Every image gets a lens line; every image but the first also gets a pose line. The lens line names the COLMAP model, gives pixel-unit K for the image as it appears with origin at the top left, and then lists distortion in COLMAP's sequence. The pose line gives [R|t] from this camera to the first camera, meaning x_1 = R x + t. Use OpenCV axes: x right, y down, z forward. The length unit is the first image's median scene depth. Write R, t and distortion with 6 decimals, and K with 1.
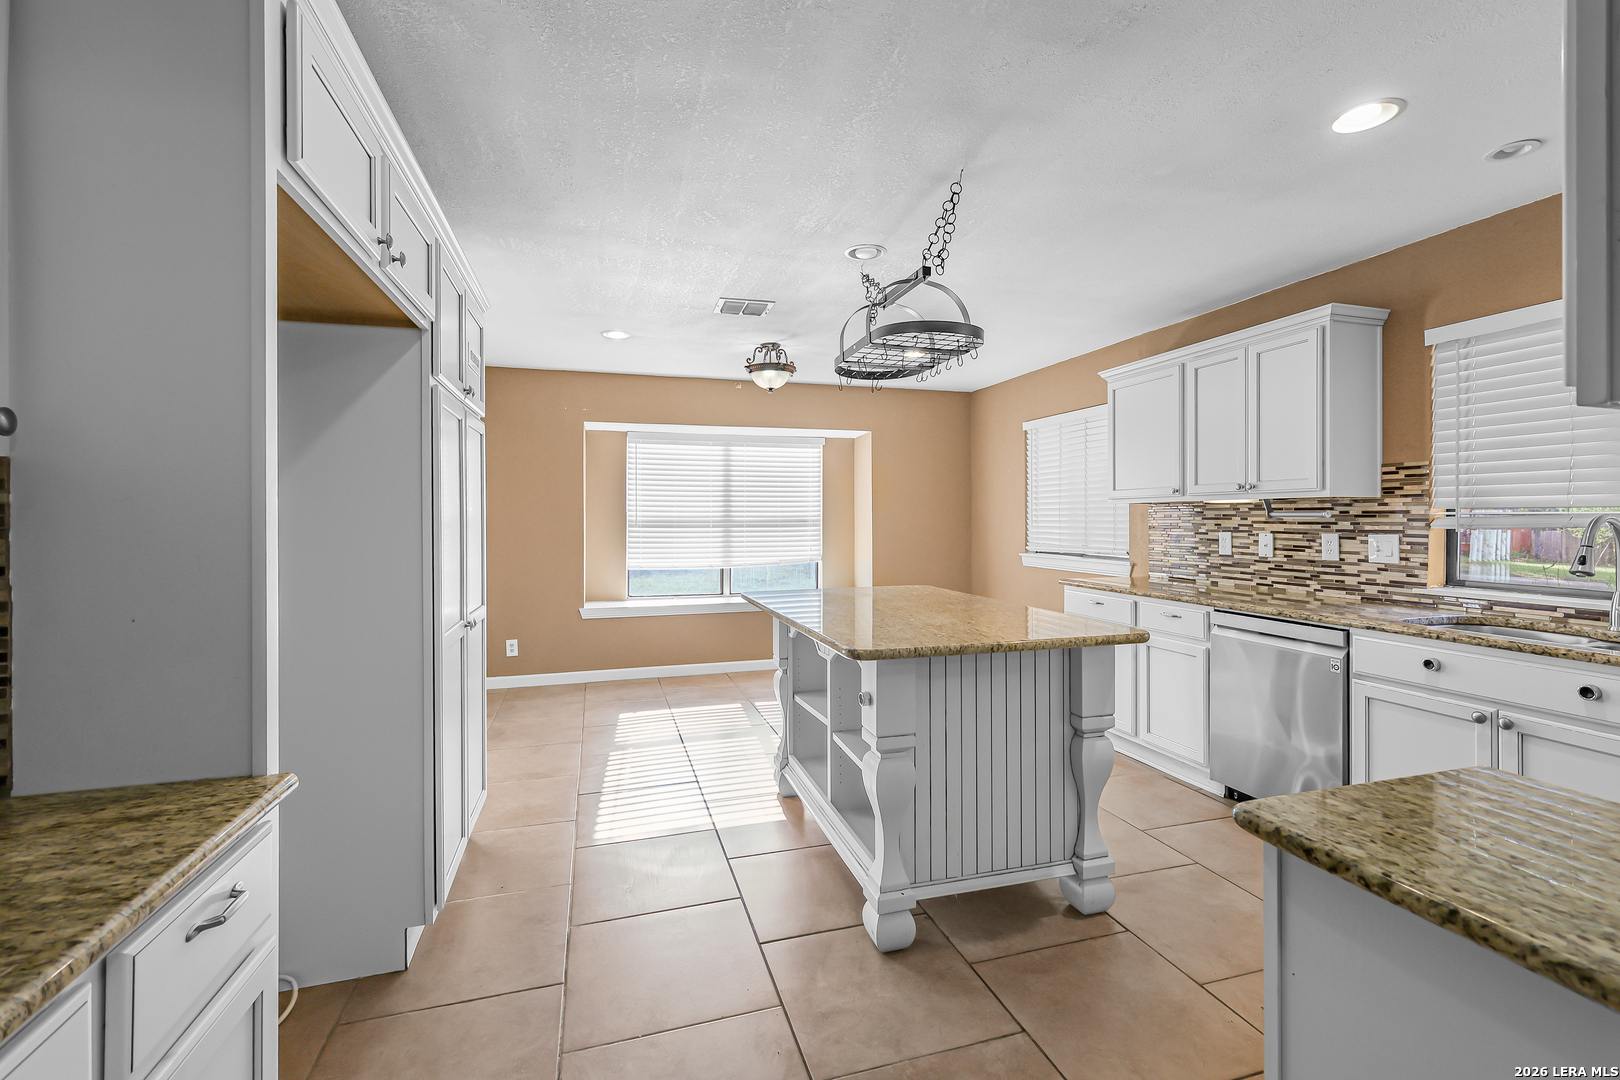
lens RADIAL K [[707.1, 0, 812.8], [0, 707.1, 513.6], [0, 0, 1]] dist [0.002817, 0.000479]
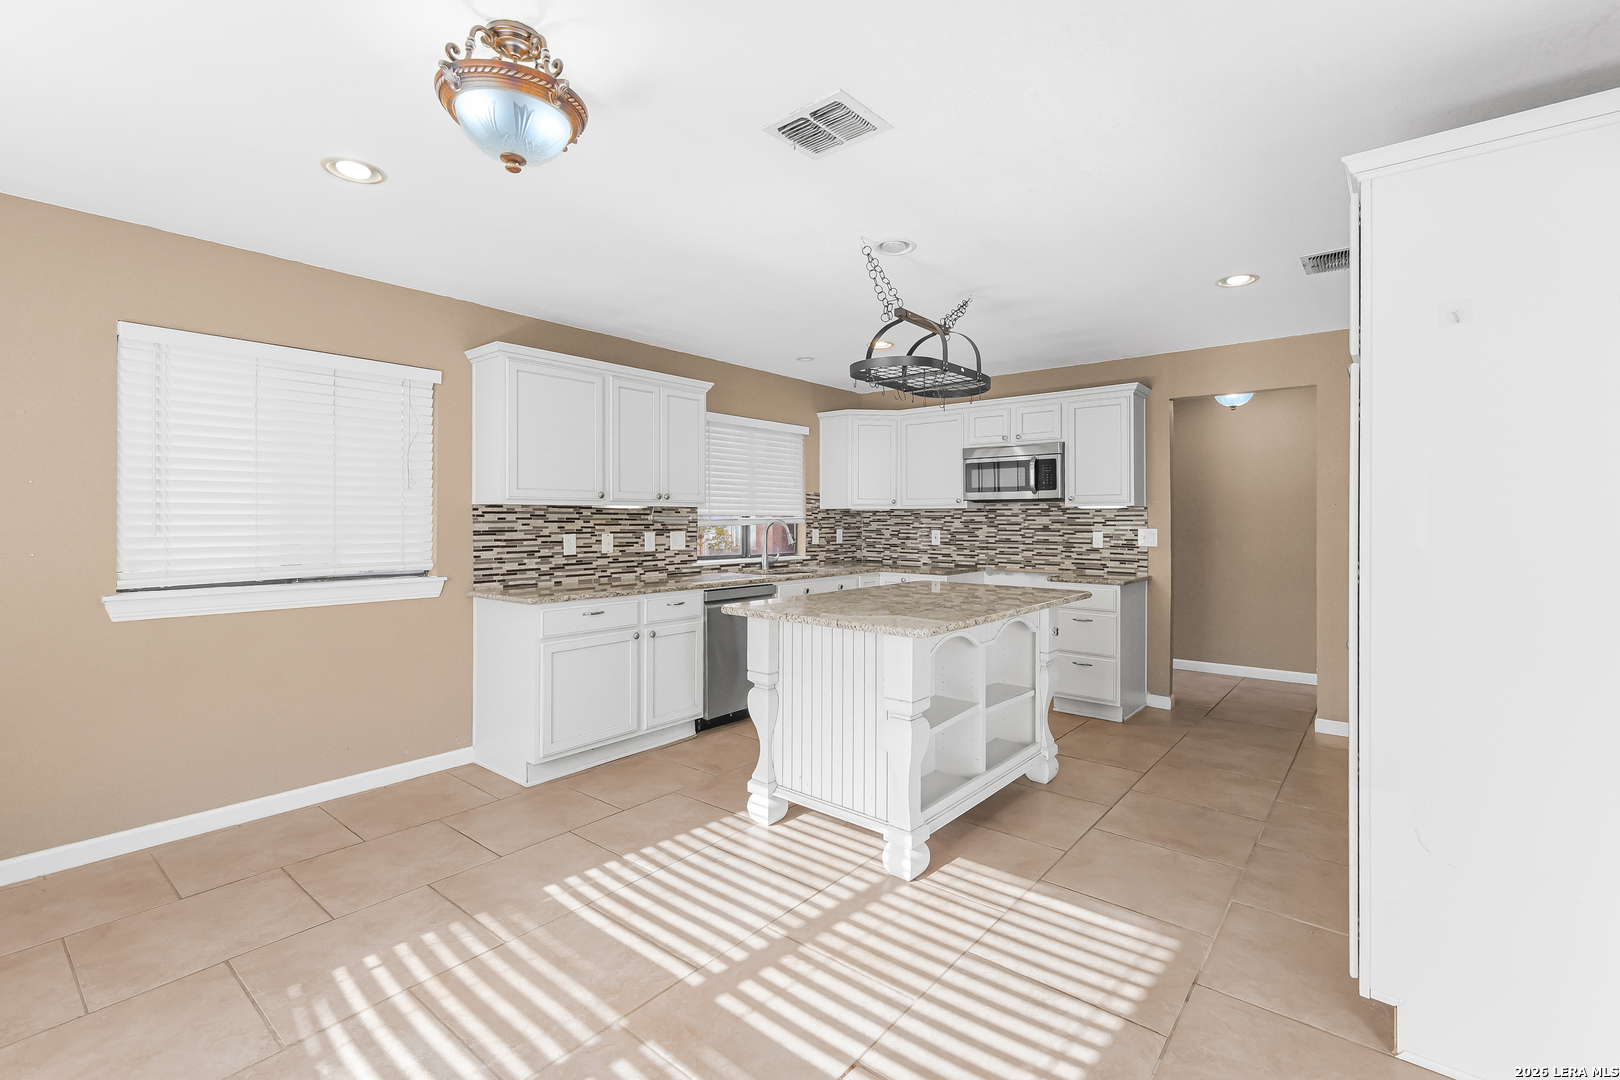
lens RADIAL K [[710.6, 0, 825.5], [0, 710.6, 519.6], [0, 0, 1]] dist [-0.000369, -0.000091]
pose [[-0.561730, 0.001843, 0.827318, -0.600942], [-0.004250, 0.999978, -0.005113, 0.008984], [-0.827310, -0.006389, -0.561710, 1.439381]]
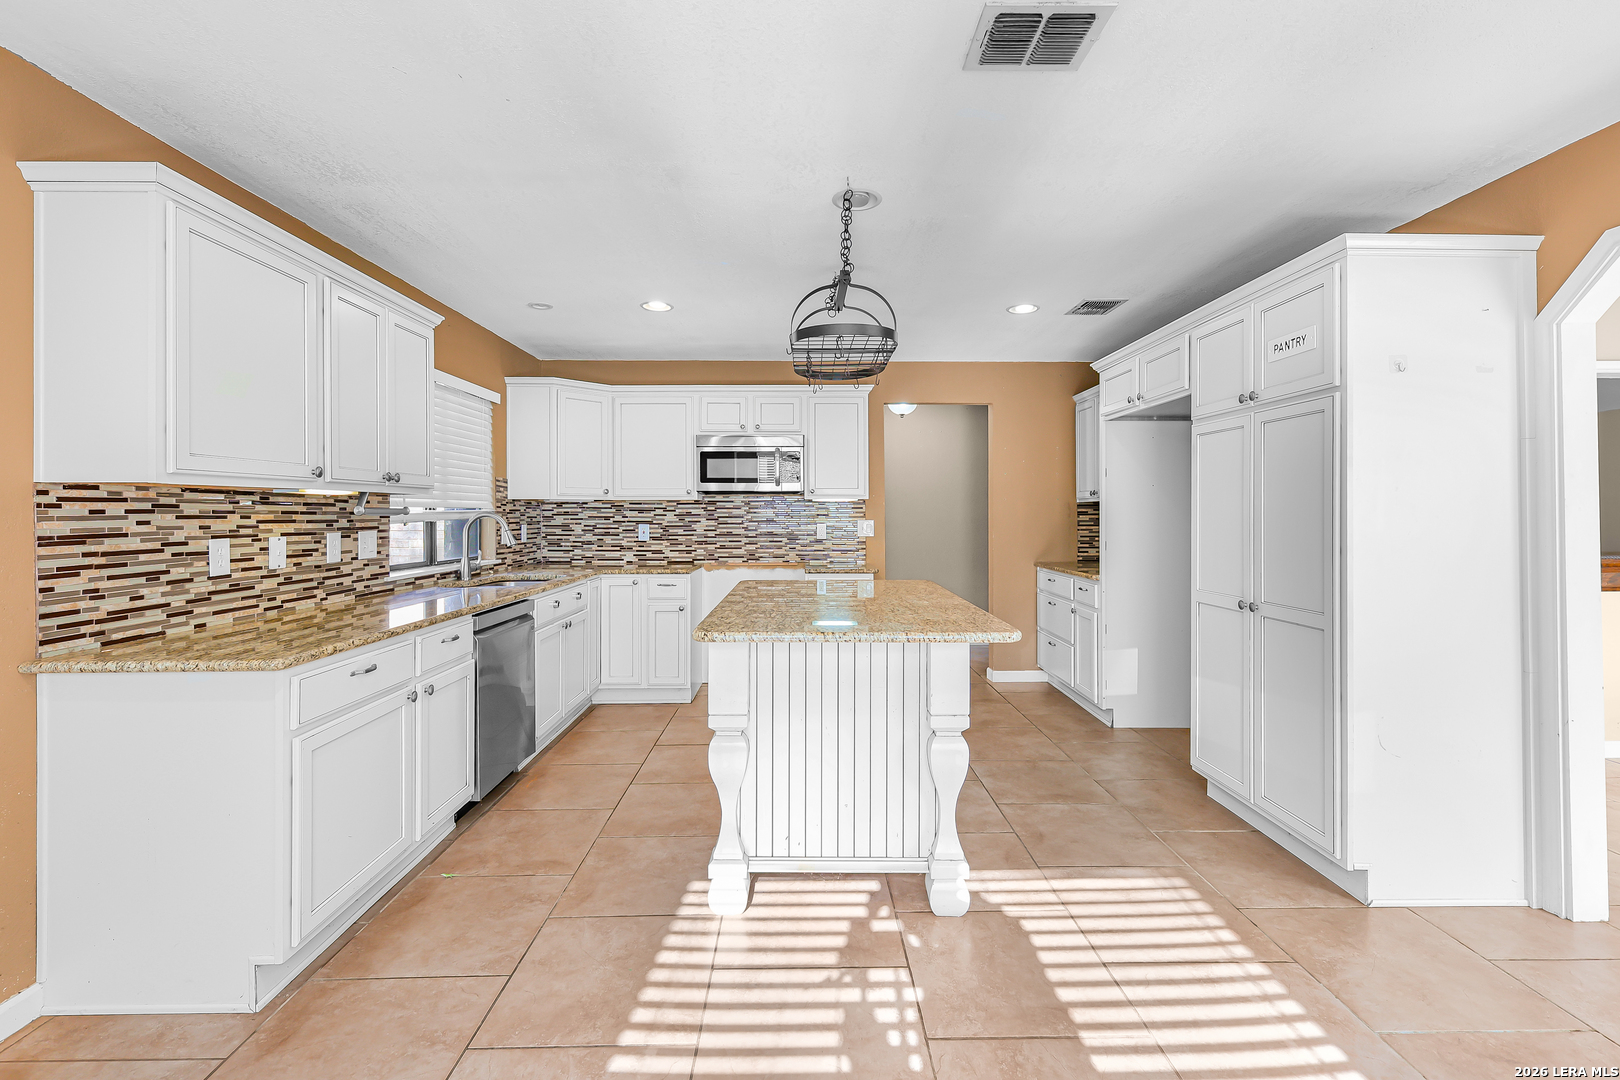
lens RADIAL K [[707.1, 0, 812.8], [0, 707.1, 513.6], [0, 0, 1]] dist [0.002817, 0.000479]
pose [[-0.960893, 0.003477, 0.276898, -0.096341], [0.002346, 0.999988, -0.004415, 0.009118], [-0.276910, -0.003593, -0.960889, 1.622387]]
